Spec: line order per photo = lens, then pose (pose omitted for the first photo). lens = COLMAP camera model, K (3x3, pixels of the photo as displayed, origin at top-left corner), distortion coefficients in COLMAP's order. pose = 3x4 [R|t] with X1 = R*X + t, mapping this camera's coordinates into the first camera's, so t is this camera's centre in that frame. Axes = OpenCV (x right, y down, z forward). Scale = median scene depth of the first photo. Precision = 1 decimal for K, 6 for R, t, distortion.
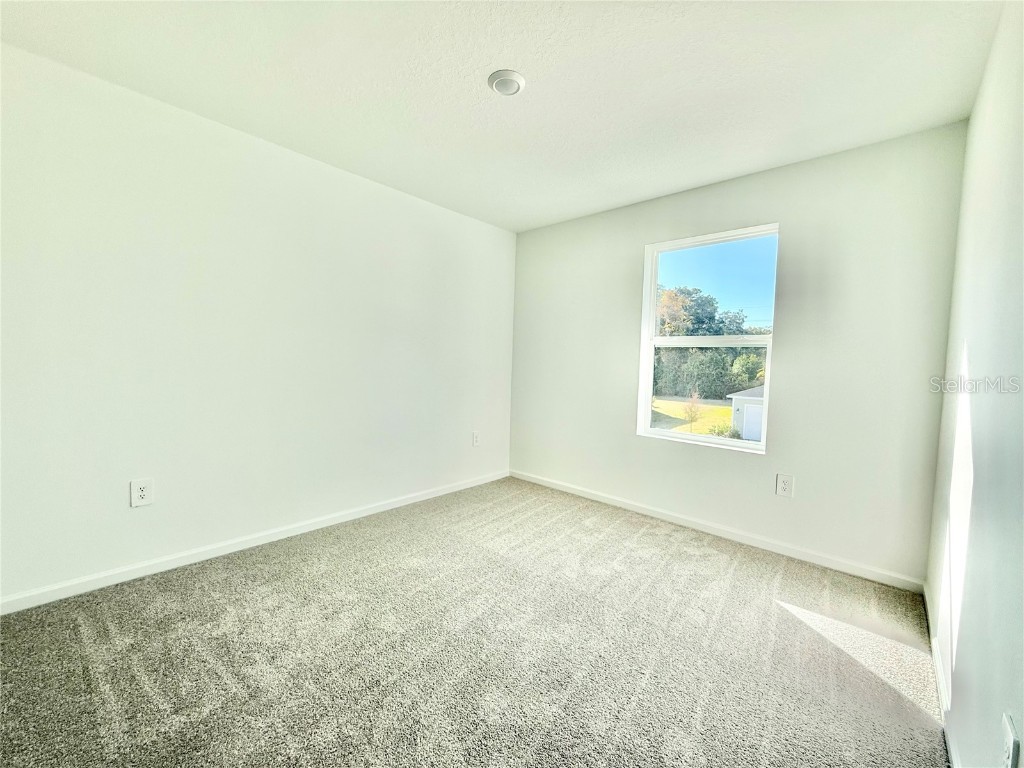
lens RADIAL K [[407.6, 0, 520.5], [0, 407.6, 375.5], [0, 0, 1]] dist [0.001680, -0.000596]
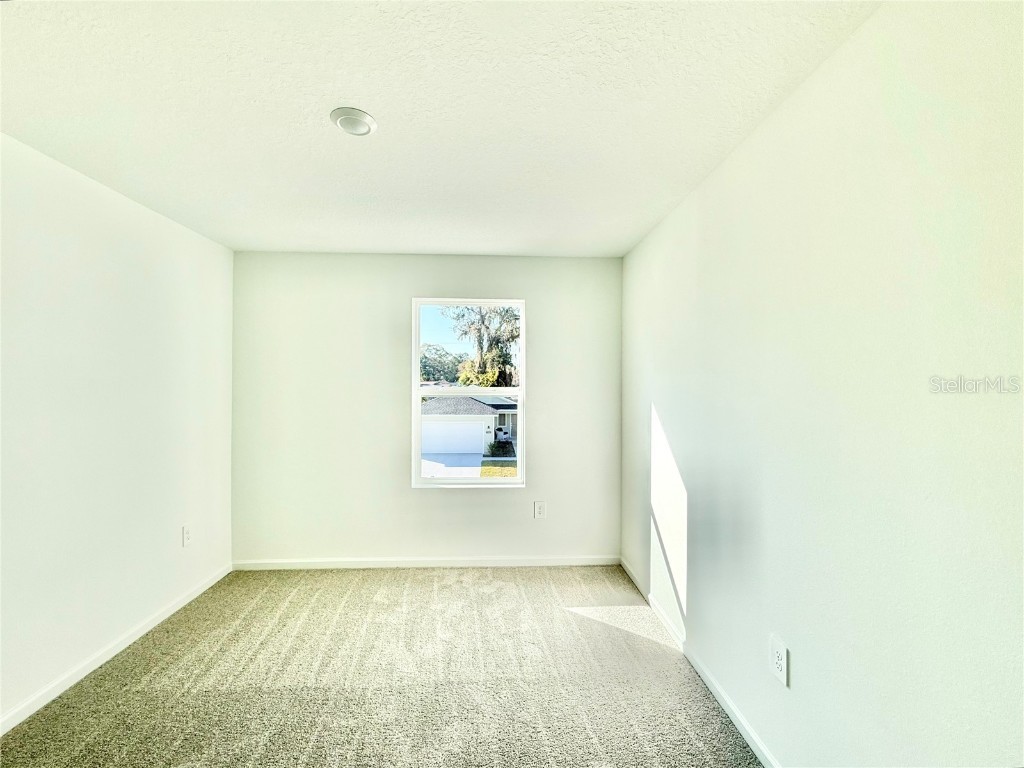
lens RADIAL K [[407.6, 0, 520.6], [0, 407.6, 380.9], [0, 0, 1]] dist [0.001680, -0.000596]
pose [[0.712304, -0.009369, 0.701808, -0.275389], [0.038704, 0.998914, -0.025947, -0.098662], [-0.700803, 0.045645, 0.711893, 0.124515]]
